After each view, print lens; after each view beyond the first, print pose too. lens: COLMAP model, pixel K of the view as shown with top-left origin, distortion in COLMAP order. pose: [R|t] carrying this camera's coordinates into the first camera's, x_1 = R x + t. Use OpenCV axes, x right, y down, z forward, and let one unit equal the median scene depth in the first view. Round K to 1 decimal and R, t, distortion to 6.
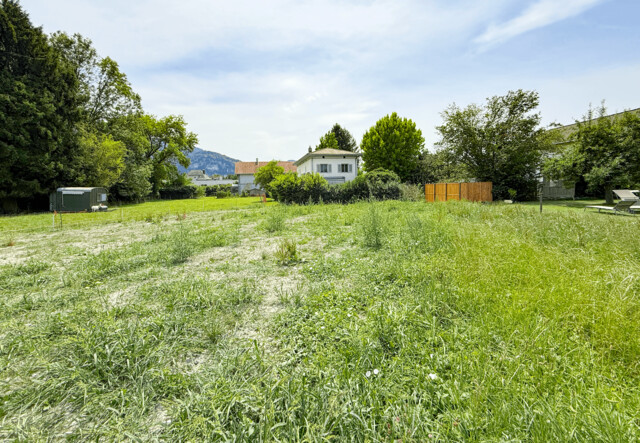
lens RADIAL K [[269.9, 0, 319.4], [0, 269.9, 207.3], [0, 0, 1]] dist [0.000788, 0.000037]
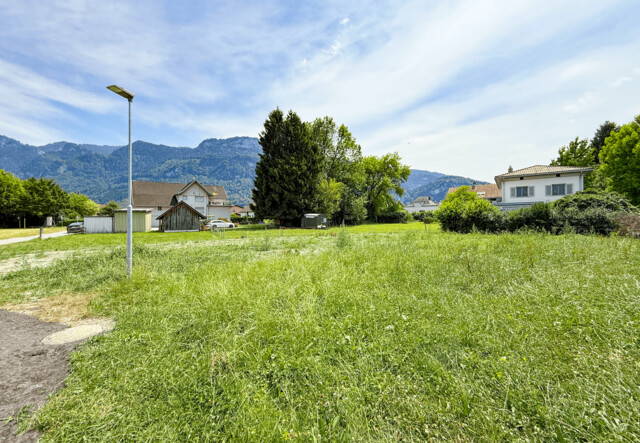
lens RADIAL K [[274.6, 0, 320.0], [0, 274.6, 221.5], [0, 0, 1]] dist [0.000077, -0.000306]
pose [[0.640318, 0.027561, -0.767615, 0.335972], [-0.056556, 0.998335, -0.011333, -0.009441], [0.766025, 0.050670, 0.640811, -0.022690]]
